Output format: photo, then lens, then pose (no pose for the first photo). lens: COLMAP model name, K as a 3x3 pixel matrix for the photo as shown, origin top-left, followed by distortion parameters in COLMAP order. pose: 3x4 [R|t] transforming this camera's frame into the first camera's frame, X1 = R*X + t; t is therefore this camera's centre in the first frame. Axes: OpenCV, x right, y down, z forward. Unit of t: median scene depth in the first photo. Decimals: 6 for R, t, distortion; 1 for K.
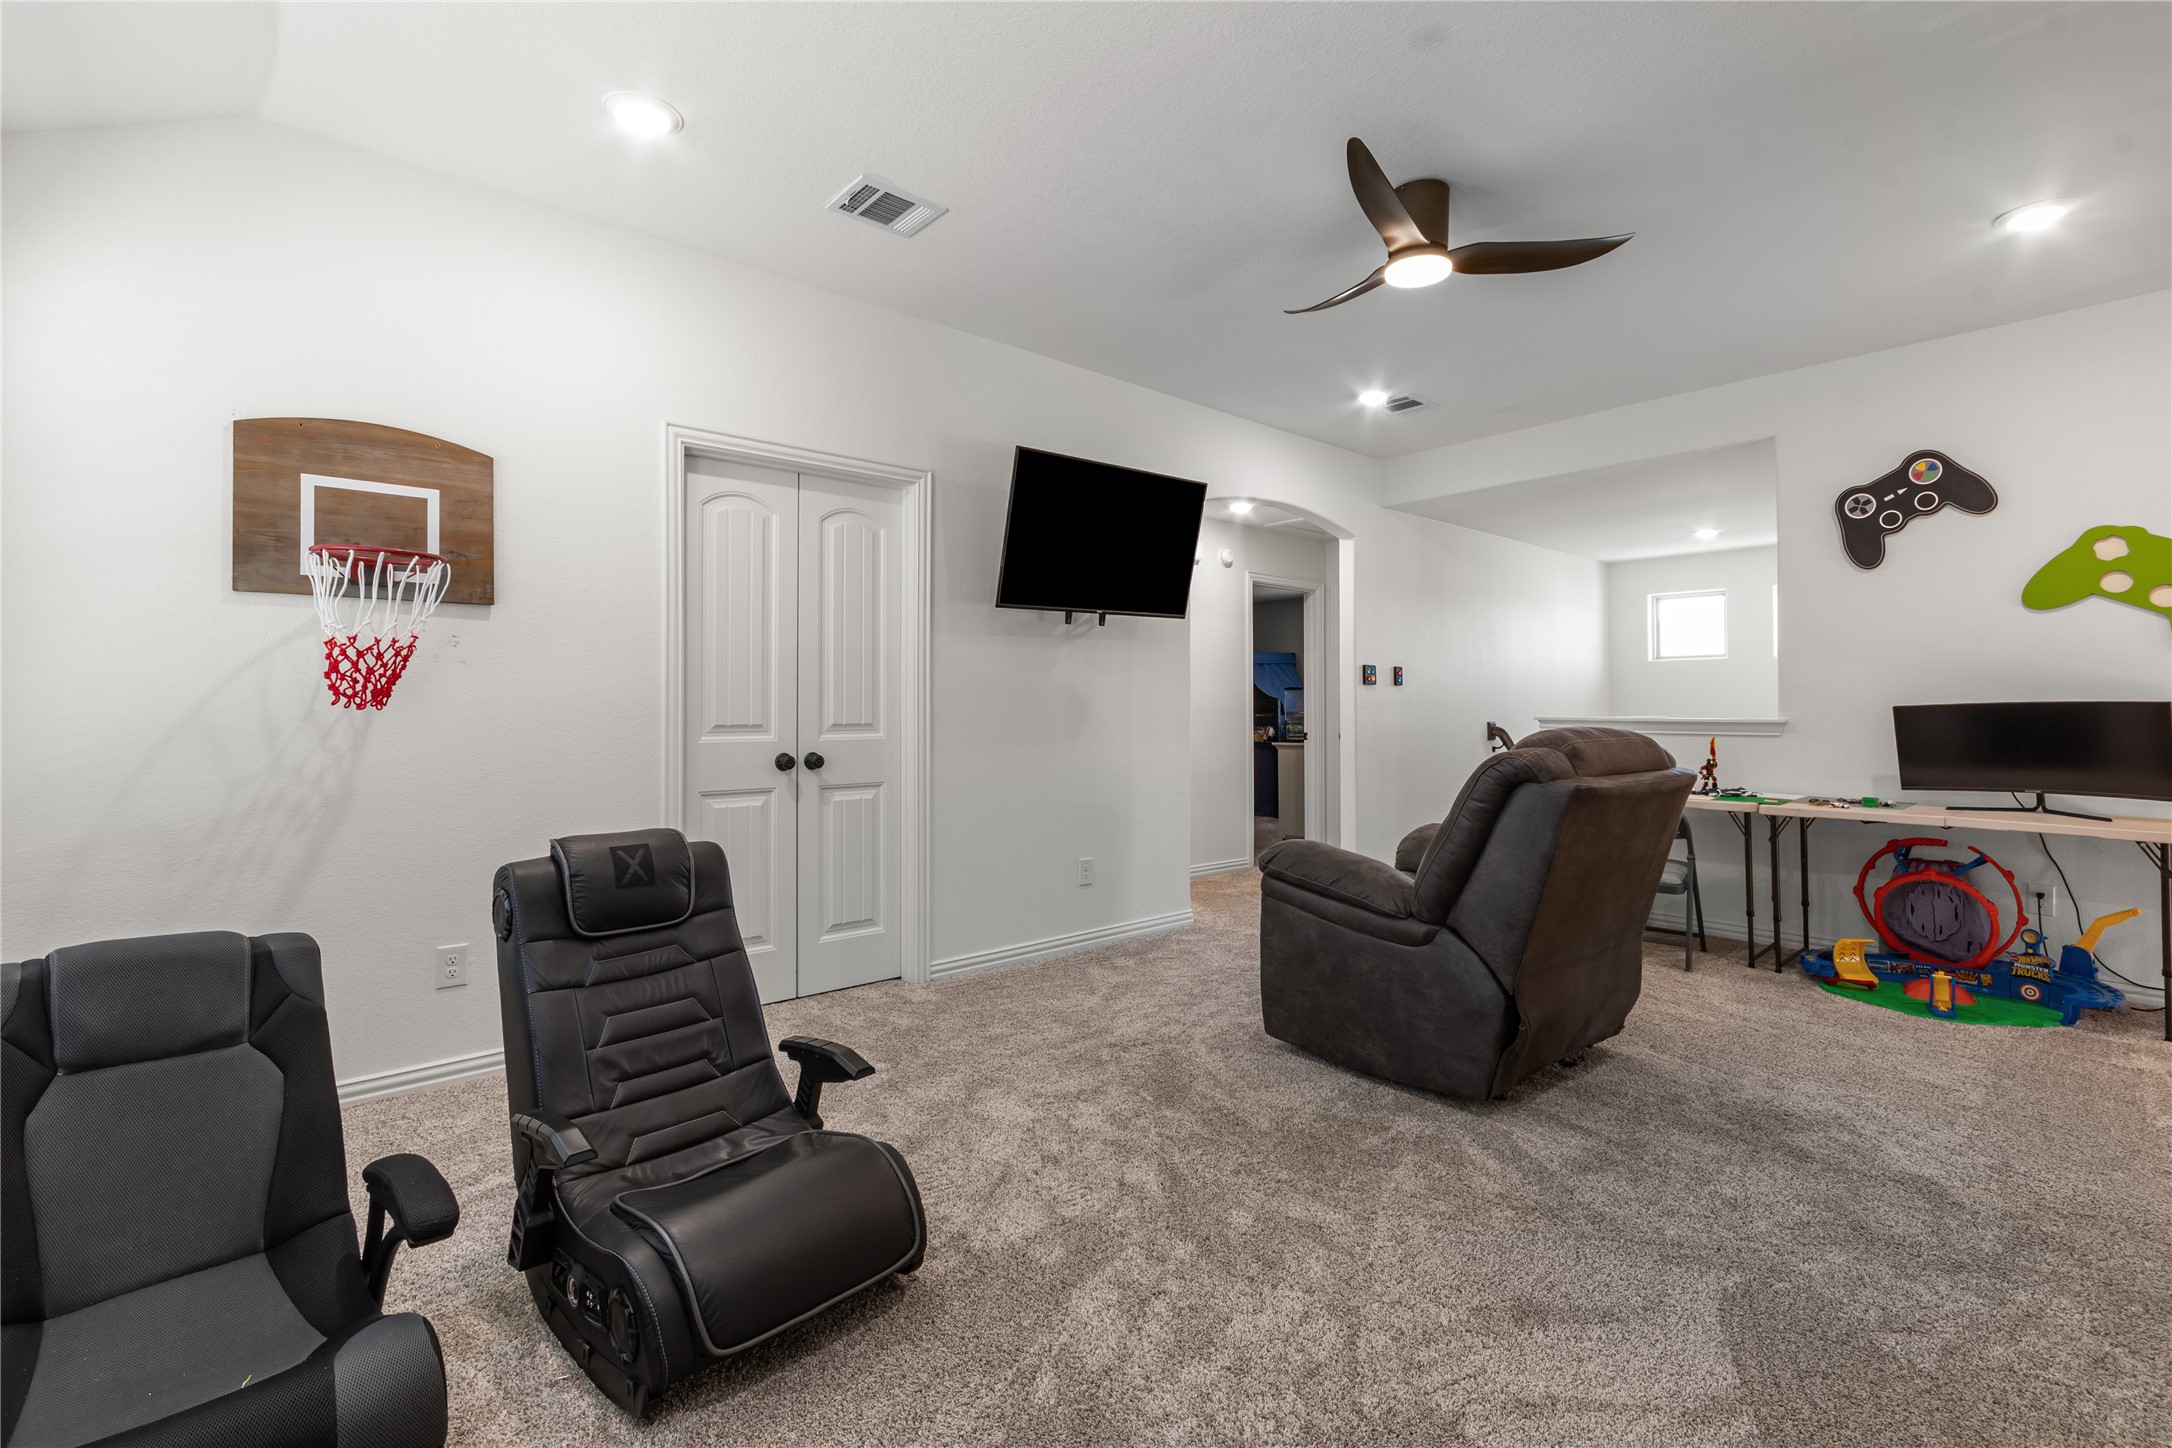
lens RADIAL K [[964.8, 0, 1085.5], [0, 964.8, 713.0], [0, 0, 1]] dist [0.002732, 0.000111]
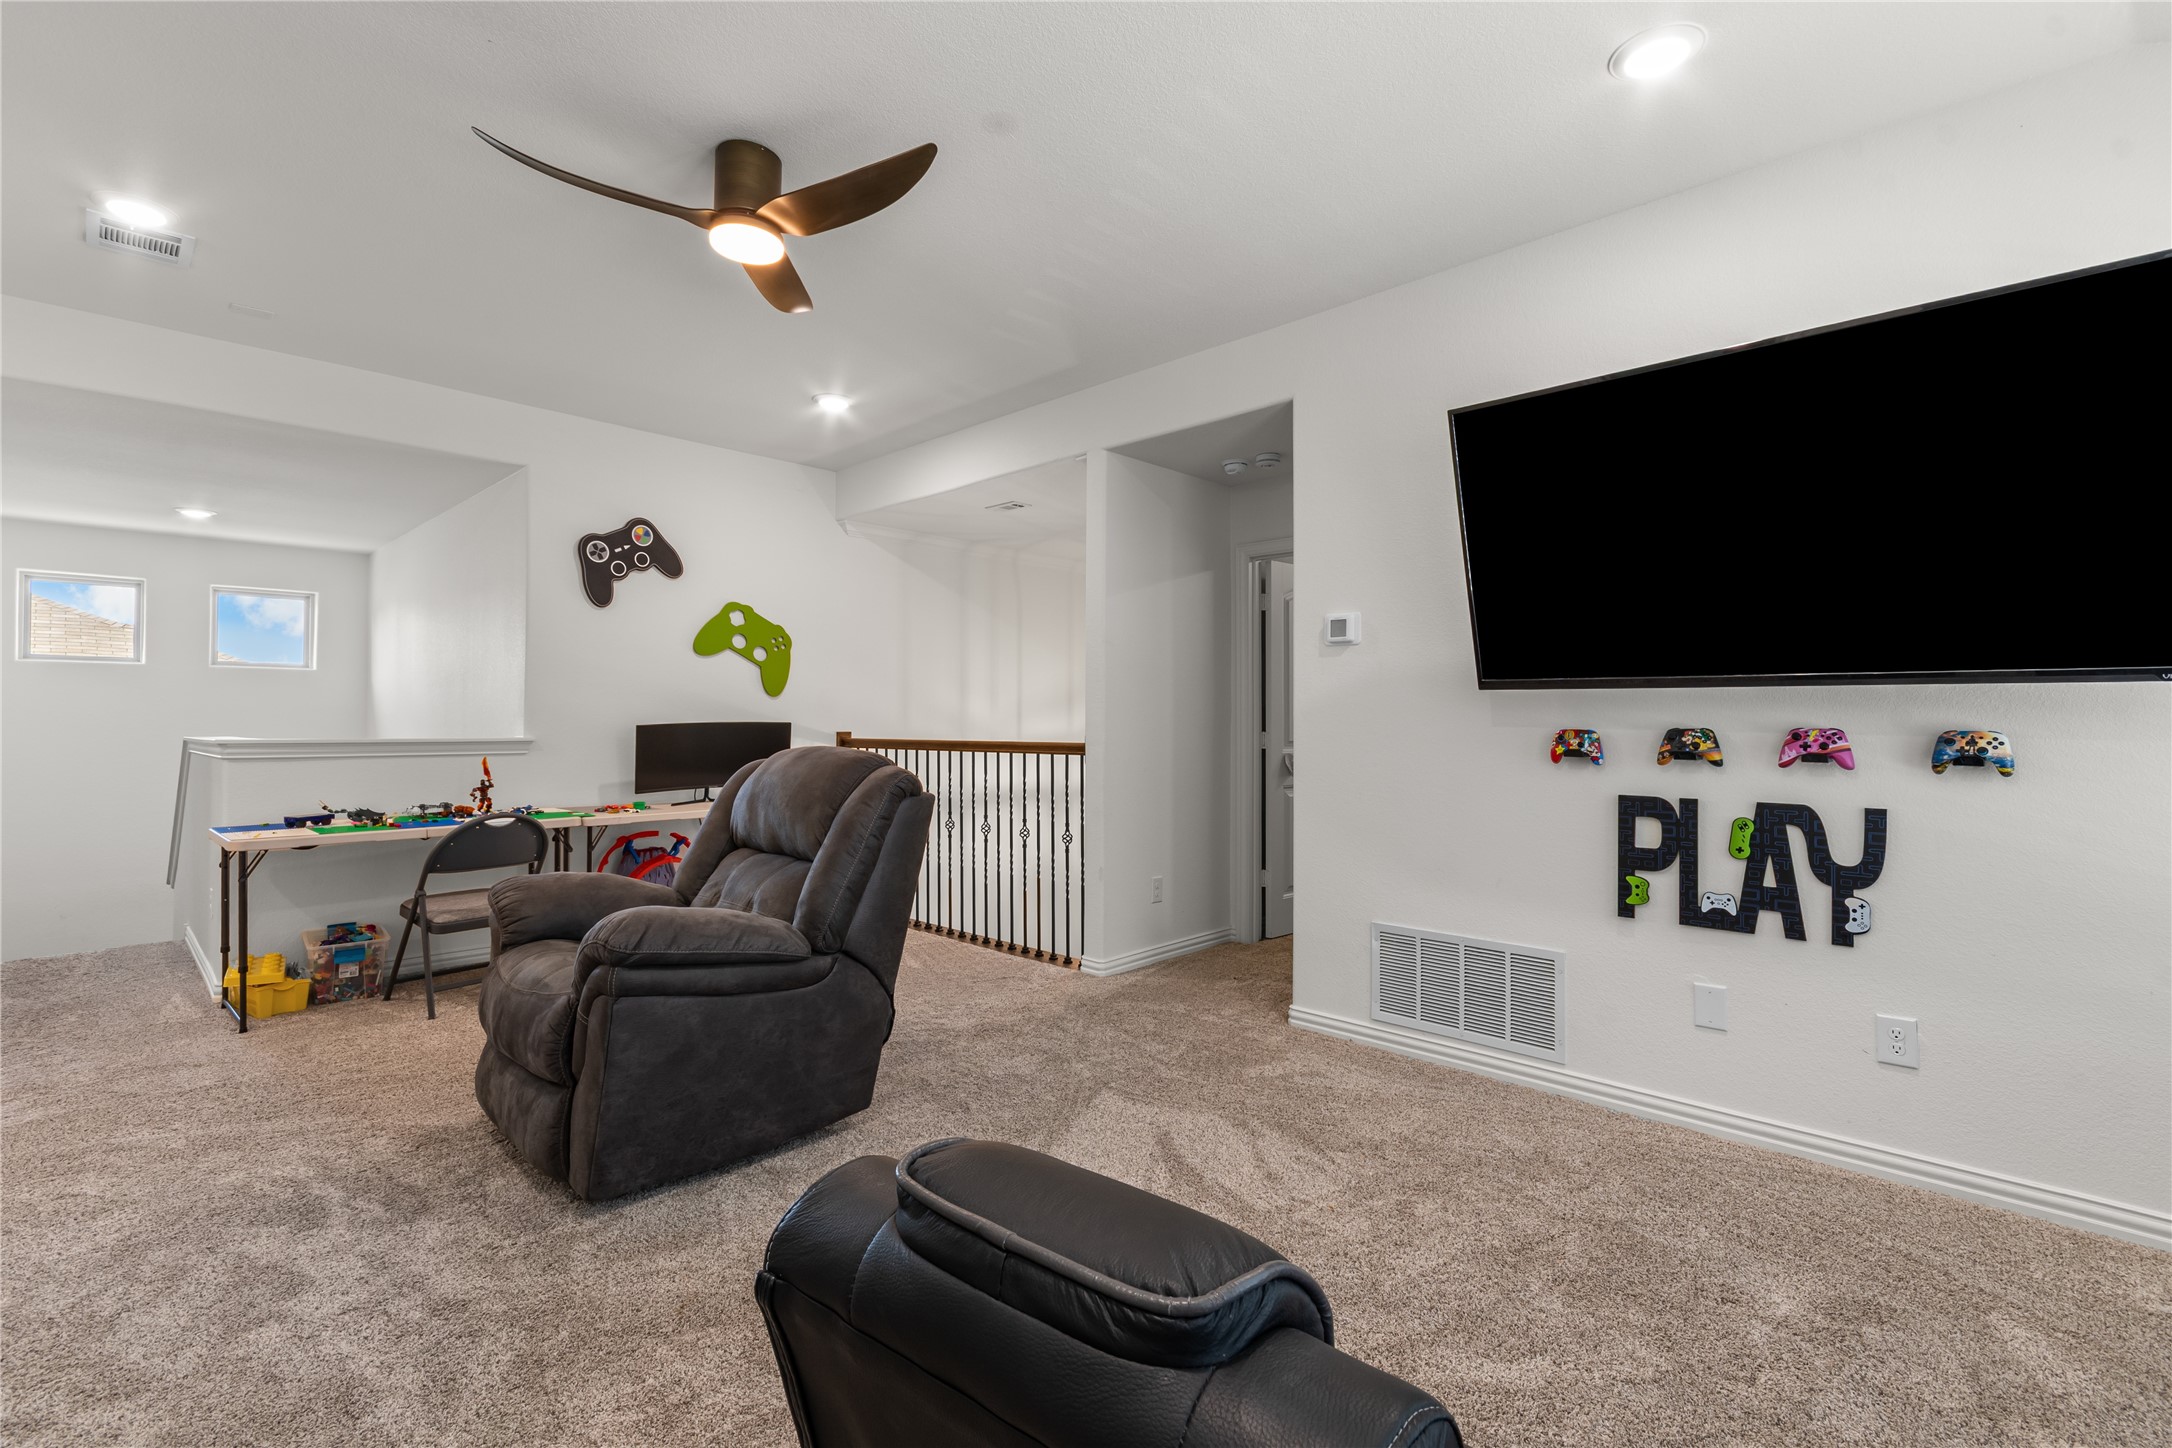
lens RADIAL K [[964.8, 0, 1085.9], [0, 964.8, 718.8], [0, 0, 1]] dist [0.002732, 0.000111]
pose [[-0.074144, 0.003408, 0.997242, -0.401288], [0.004254, 0.999986, -0.003101, -0.008807], [-0.997239, 0.004012, -0.074157, 0.520172]]
